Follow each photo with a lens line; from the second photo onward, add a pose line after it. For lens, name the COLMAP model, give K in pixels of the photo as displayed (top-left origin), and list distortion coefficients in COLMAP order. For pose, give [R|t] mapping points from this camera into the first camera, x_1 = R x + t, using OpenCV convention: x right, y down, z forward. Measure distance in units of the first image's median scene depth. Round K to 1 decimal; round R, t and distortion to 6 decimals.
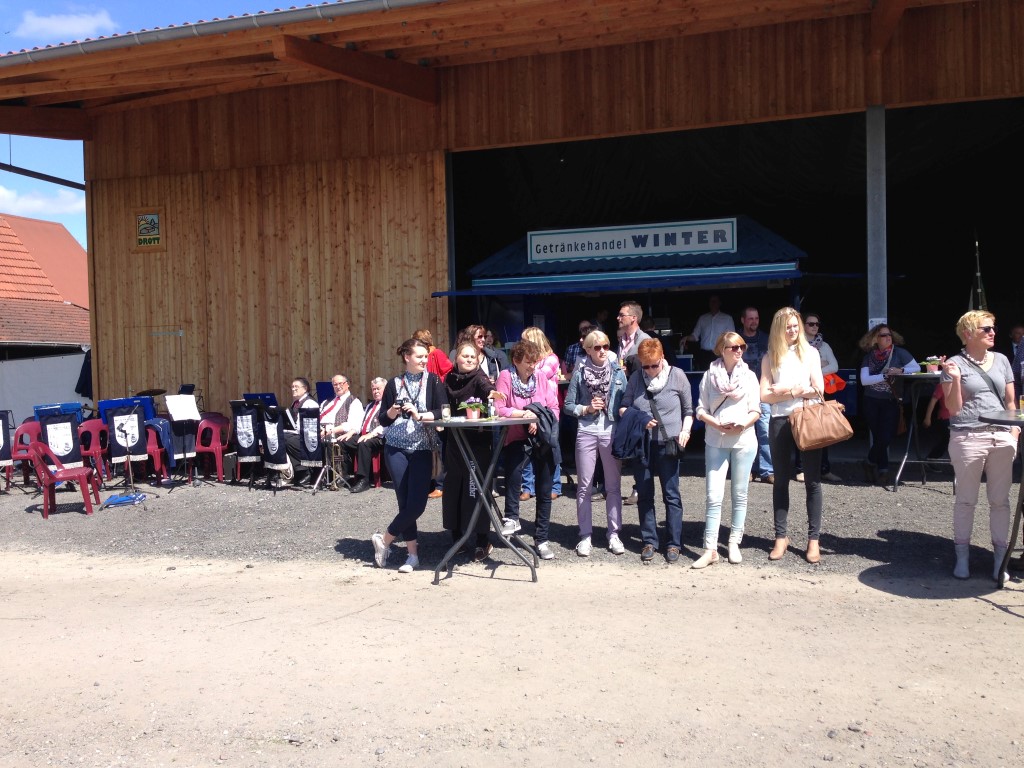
lens RADIAL K [[946.2, 0, 516.3], [0, 946.2, 393.8], [0, 0, 1]] dist [0.033799, 0.000000]
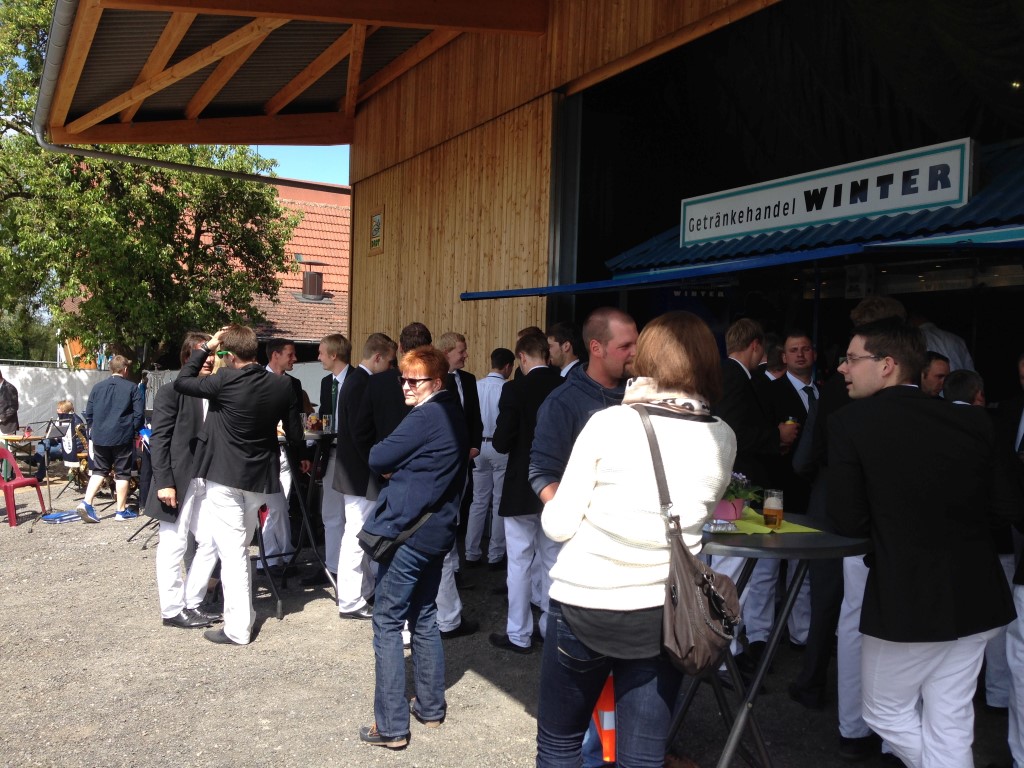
lens RADIAL K [[946.2, 0, 509.8], [0, 946.2, 403.1], [0, 0, 1]] dist [0.033799, 0.000000]
pose [[0.697042, 0.073322, -0.713272, 0.421229], [-0.070008, 0.996964, 0.034069, -0.046023], [0.713605, 0.026187, 0.700059, 0.473661]]
